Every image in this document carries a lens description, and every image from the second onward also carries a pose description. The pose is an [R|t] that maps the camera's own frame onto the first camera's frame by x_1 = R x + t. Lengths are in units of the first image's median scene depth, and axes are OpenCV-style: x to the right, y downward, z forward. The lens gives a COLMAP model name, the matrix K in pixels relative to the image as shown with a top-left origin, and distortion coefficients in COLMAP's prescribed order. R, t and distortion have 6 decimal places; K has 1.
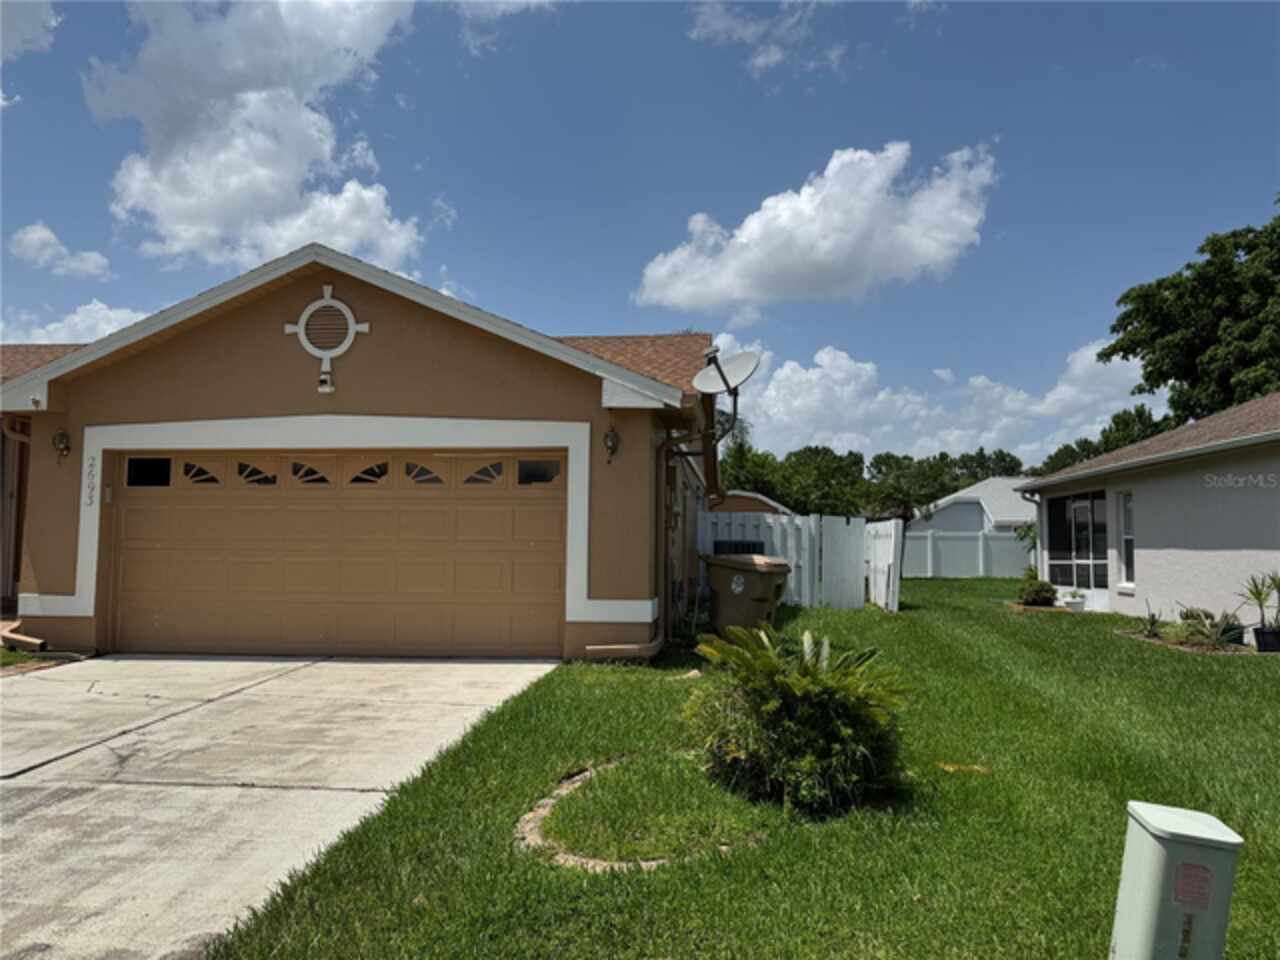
lens RADIAL K [[892.9, 0, 684.9], [0, 892.9, 497.5], [0, 0, 1]] dist [0.001898, 0.065376]
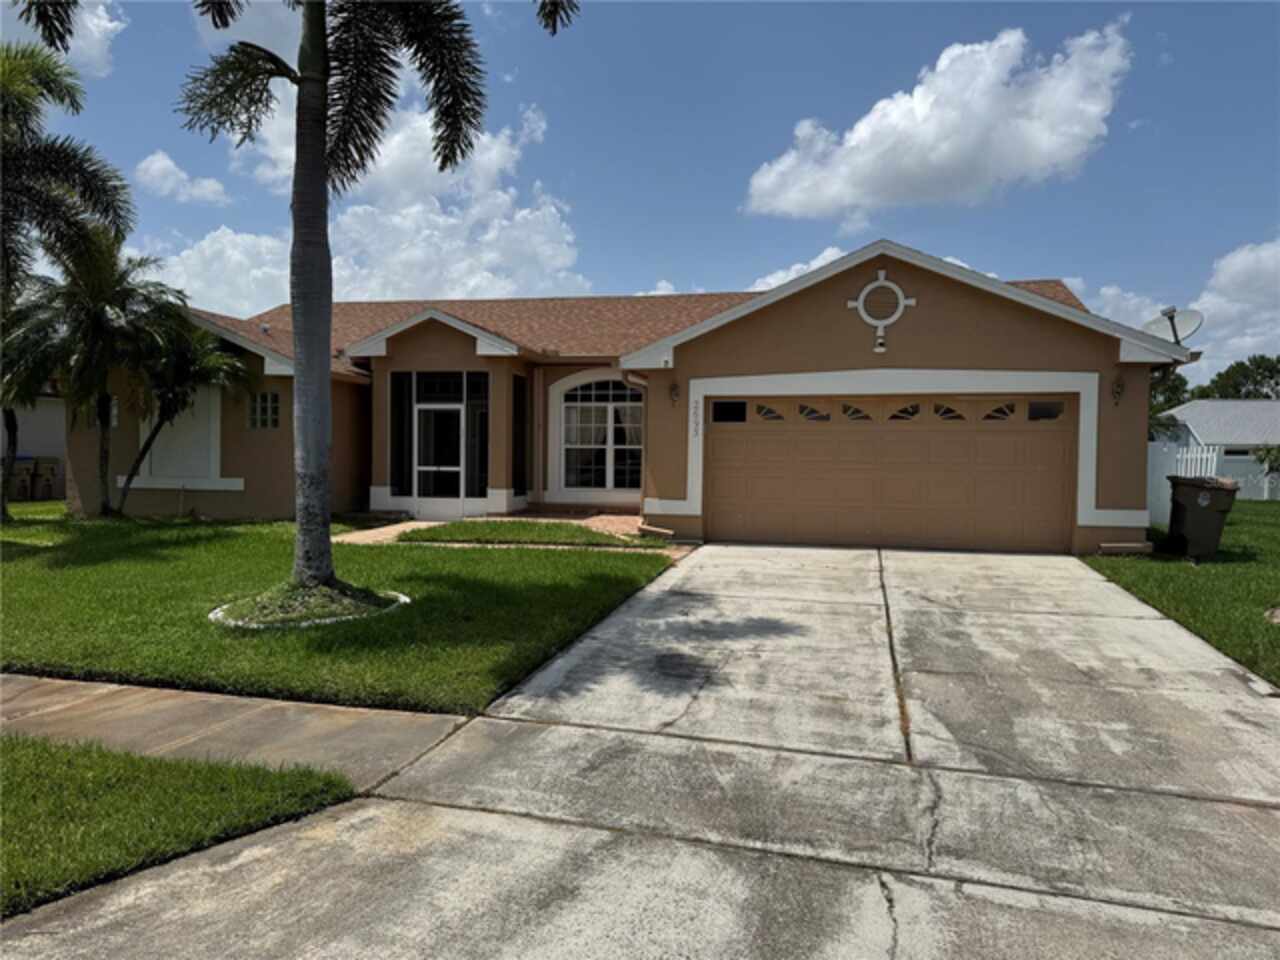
lens RADIAL K [[906.1, 0, 640.0], [0, 906.1, 480.0], [0, 0, 1]] dist [0.112134, -0.160507]
pose [[0.992721, 0.009219, -0.120080, -0.566587], [-0.000485, 0.997364, 0.072558, -0.024501], [0.120433, -0.071971, 0.990109, -0.391520]]
